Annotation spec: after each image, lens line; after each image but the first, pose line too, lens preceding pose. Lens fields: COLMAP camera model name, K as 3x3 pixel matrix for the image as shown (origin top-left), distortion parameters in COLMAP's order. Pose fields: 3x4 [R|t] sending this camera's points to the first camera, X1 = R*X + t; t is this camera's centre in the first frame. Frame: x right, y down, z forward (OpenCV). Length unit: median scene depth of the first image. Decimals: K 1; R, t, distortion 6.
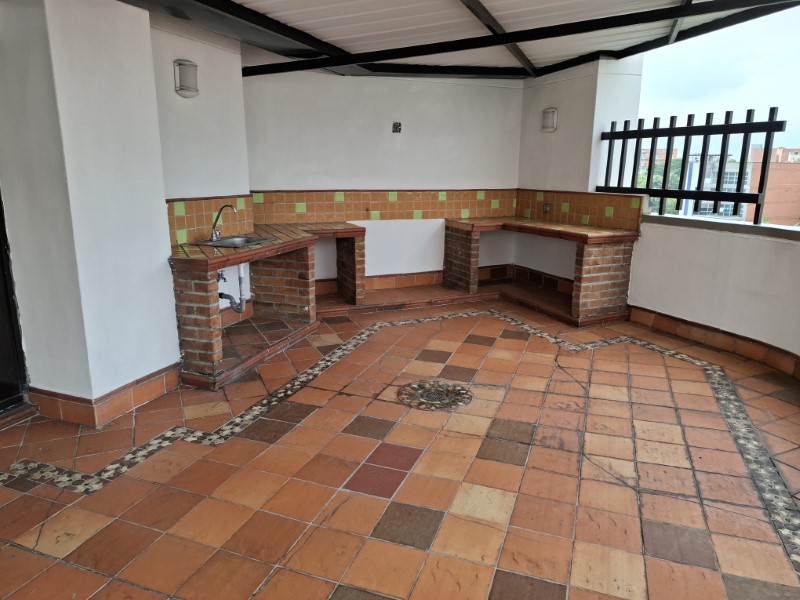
lens RADIAL K [[539.1, 0, 404.6], [0, 539.1, 299.5], [0, 0, 1]] dist [0.116590, -0.136982]
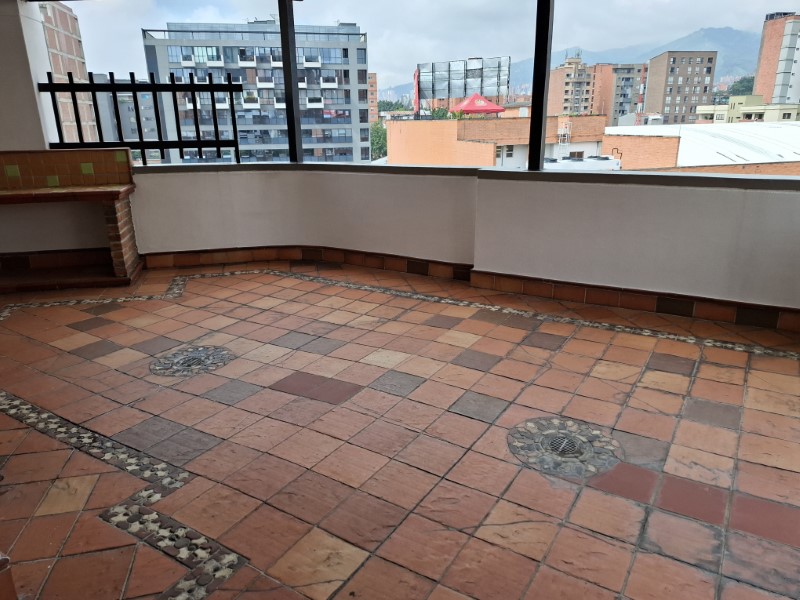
lens RADIAL K [[571.8, 0, 401.1], [0, 571.8, 316.9], [0, 0, 1]] dist [-0.002738, -0.005283]
pose [[0.204549, -0.327168, 0.922562, -0.591704], [0.245435, 0.929524, 0.275220, -0.063938], [-0.947587, 0.170133, 0.270432, 0.272968]]
